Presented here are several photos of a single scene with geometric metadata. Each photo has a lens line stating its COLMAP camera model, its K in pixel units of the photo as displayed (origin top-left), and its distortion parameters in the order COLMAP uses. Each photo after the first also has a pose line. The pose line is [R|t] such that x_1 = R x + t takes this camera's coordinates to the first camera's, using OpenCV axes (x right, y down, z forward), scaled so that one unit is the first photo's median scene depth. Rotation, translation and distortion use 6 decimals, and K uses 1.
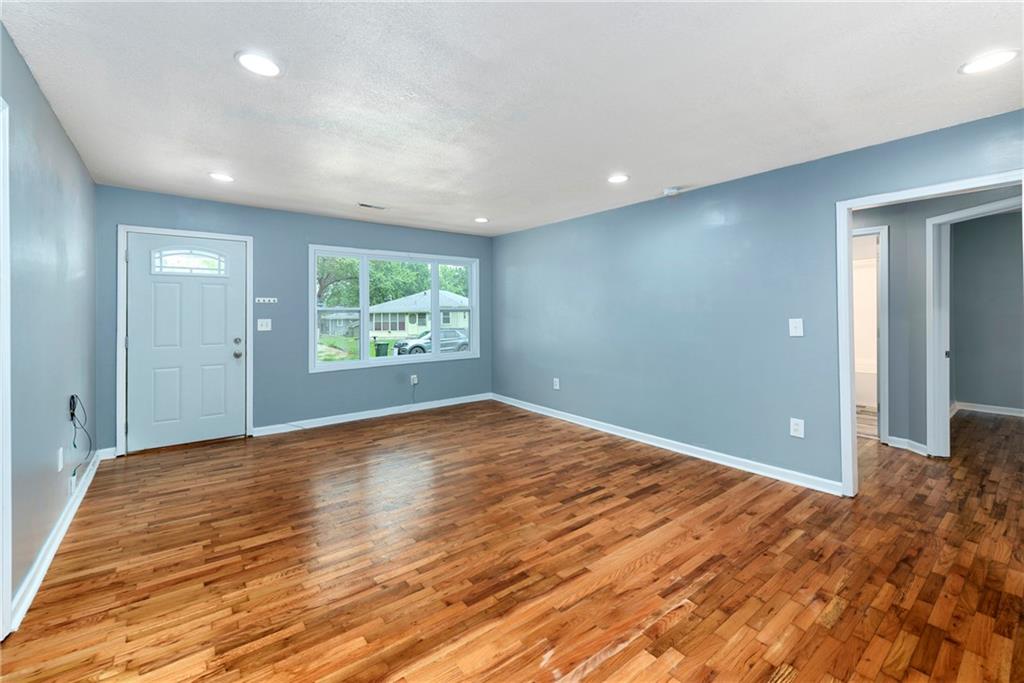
lens RADIAL K [[430.0, 0, 505.5], [0, 430.0, 316.7], [0, 0, 1]] dist [0.003324, -0.000431]
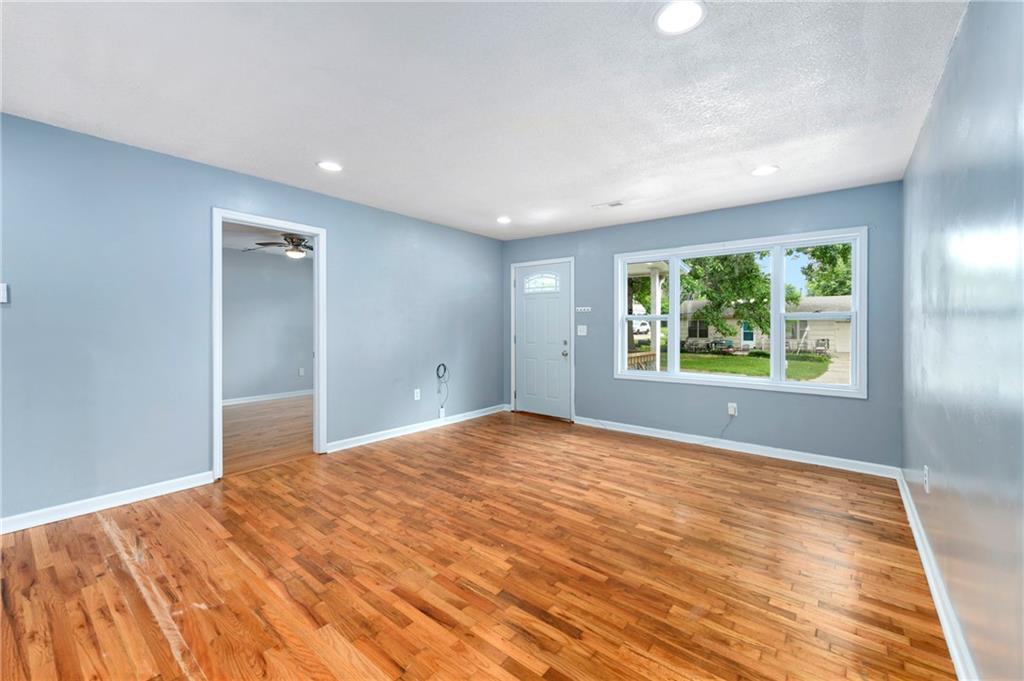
lens RADIAL K [[411.3, 0, 505.6], [0, 411.3, 333.1], [0, 0, 1]] dist [0.003224, 0.000060]
pose [[0.237761, 0.027045, -0.970947, 0.599212], [-0.015781, 0.999588, 0.023979, 0.003411], [0.971195, 0.009621, 0.238090, 0.672390]]
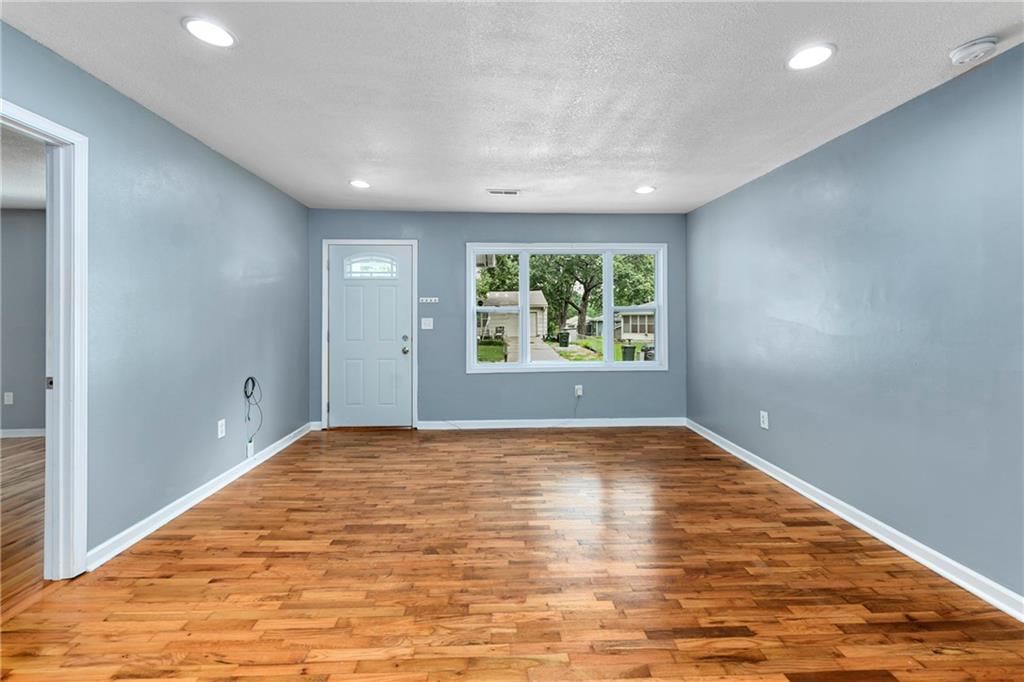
lens RADIAL K [[430.0, 0, 505.5], [0, 430.0, 316.2], [0, 0, 1]] dist [0.003324, -0.000431]
pose [[0.818908, 0.005094, -0.573902, 0.242127], [-0.009116, 0.999950, -0.004132, 0.004388], [0.573852, 0.008616, 0.818914, 0.323600]]
